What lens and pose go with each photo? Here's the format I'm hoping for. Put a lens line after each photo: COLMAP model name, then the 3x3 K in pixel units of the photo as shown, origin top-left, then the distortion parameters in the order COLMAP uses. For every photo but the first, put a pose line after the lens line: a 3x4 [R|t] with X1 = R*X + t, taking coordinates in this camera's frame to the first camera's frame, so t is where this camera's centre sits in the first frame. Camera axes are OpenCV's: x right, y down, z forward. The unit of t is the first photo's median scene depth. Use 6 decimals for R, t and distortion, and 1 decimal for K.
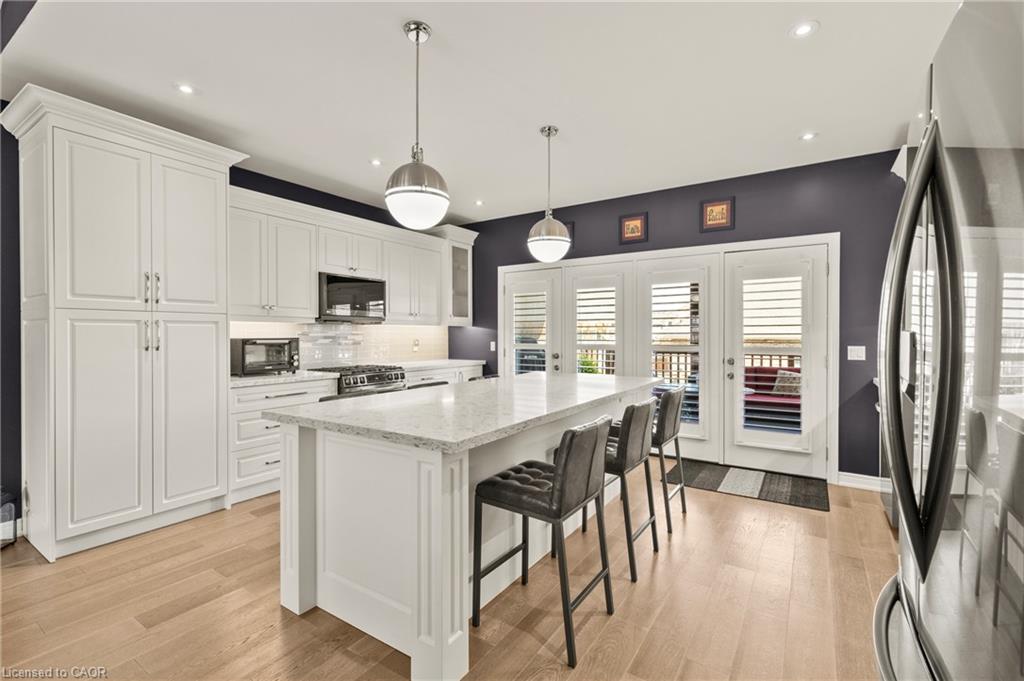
lens RADIAL K [[461.8, 0, 511.7], [0, 461.8, 336.5], [0, 0, 1]] dist [0.000638, -0.000758]
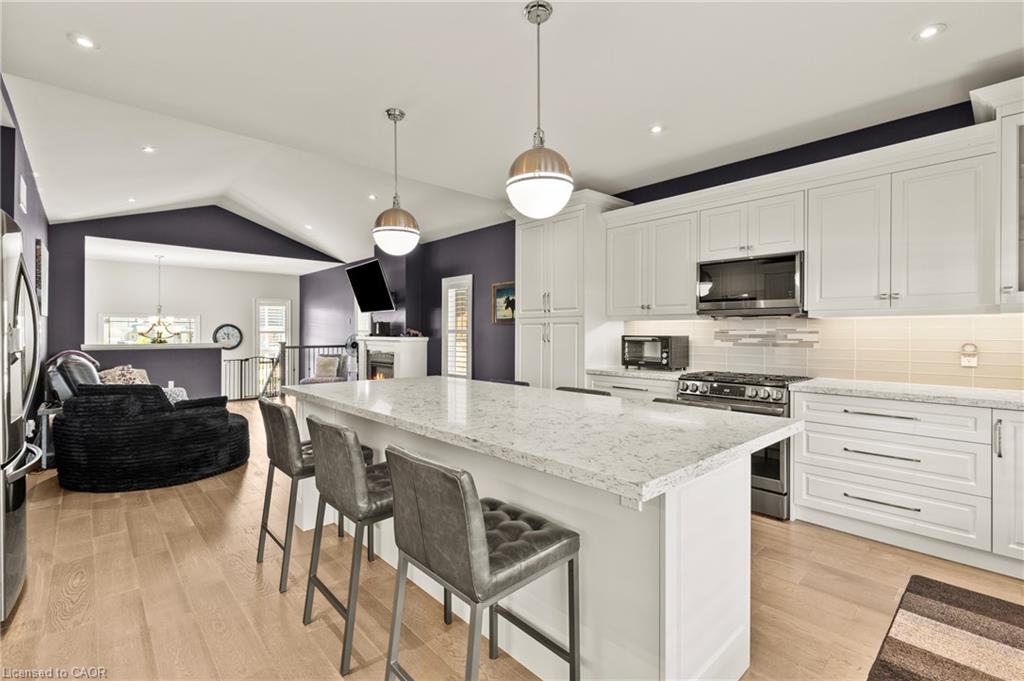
lens RADIAL K [[461.8, 0, 510.9], [0, 461.8, 338.4], [0, 0, 1]] dist [0.000638, -0.000758]
pose [[-0.238962, 0.010448, -0.970973, 0.572545], [-0.008488, 0.999881, 0.012848, -0.000676], [0.970992, 0.011312, -0.238845, 0.909229]]
